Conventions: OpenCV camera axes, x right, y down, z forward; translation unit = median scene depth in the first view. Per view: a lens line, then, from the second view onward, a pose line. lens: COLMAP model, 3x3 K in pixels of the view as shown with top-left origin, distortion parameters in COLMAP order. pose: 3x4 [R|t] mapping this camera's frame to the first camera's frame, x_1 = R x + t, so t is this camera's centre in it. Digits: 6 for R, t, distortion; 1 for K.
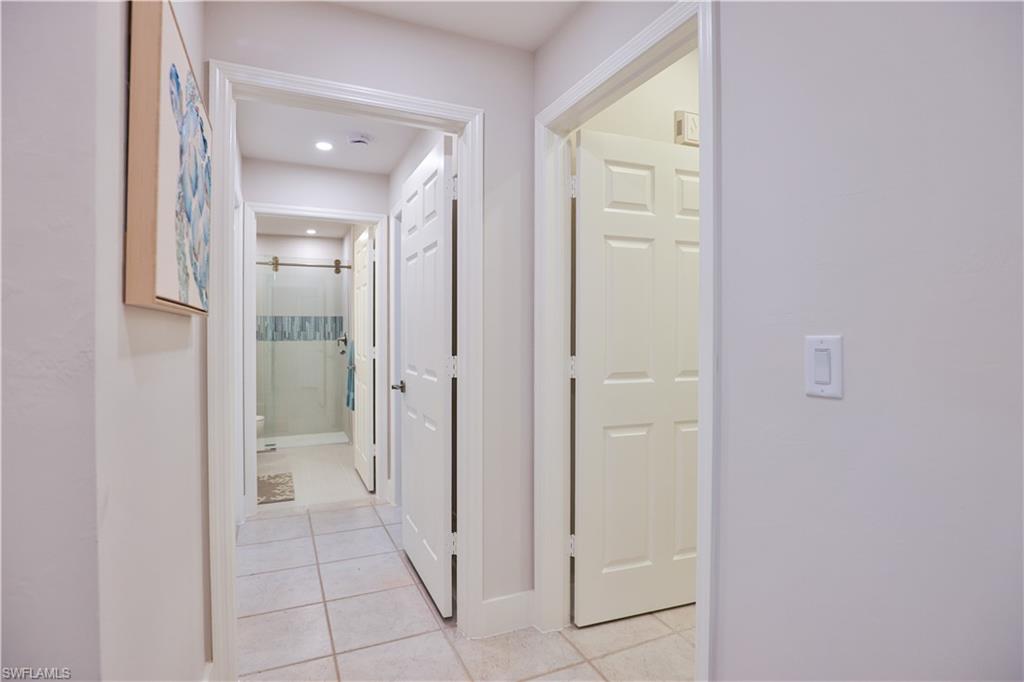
lens RADIAL K [[515.2, 0, 511.4], [0, 515.2, 335.0], [0, 0, 1]] dist [-0.034205, 0.005521]
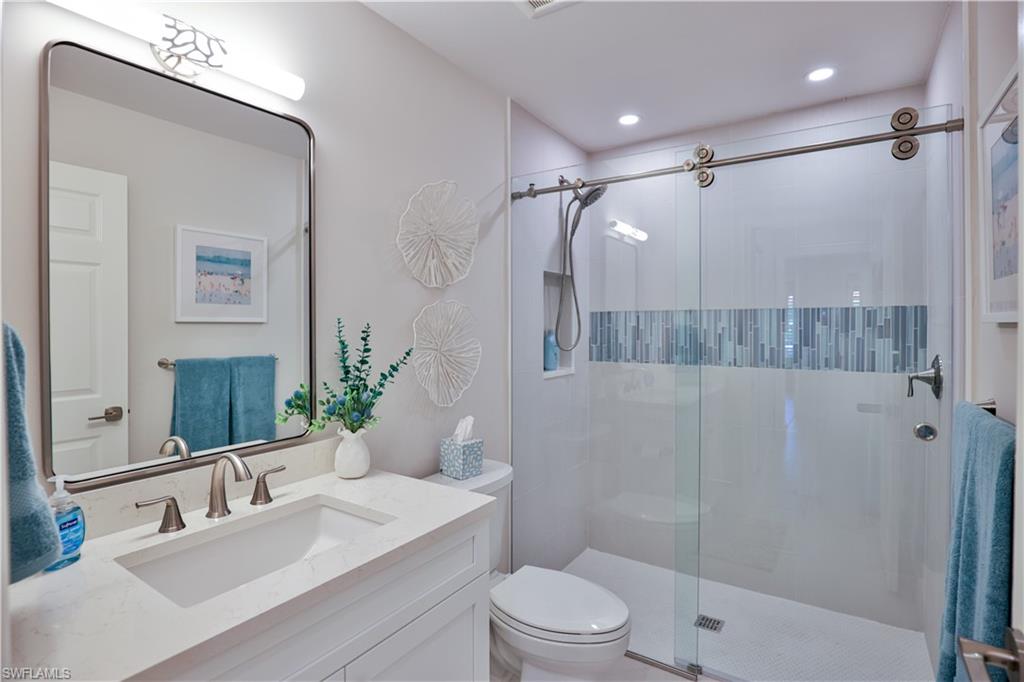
lens RADIAL K [[515.2, 0, 505.8], [0, 515.2, 329.8], [0, 0, 1]] dist [-0.034205, 0.005521]
pose [[0.526184, 0.008840, -0.850325, -0.196310], [-0.006066, 0.999960, 0.006642, -0.021442], [0.850349, 0.001663, 0.526217, 0.601776]]
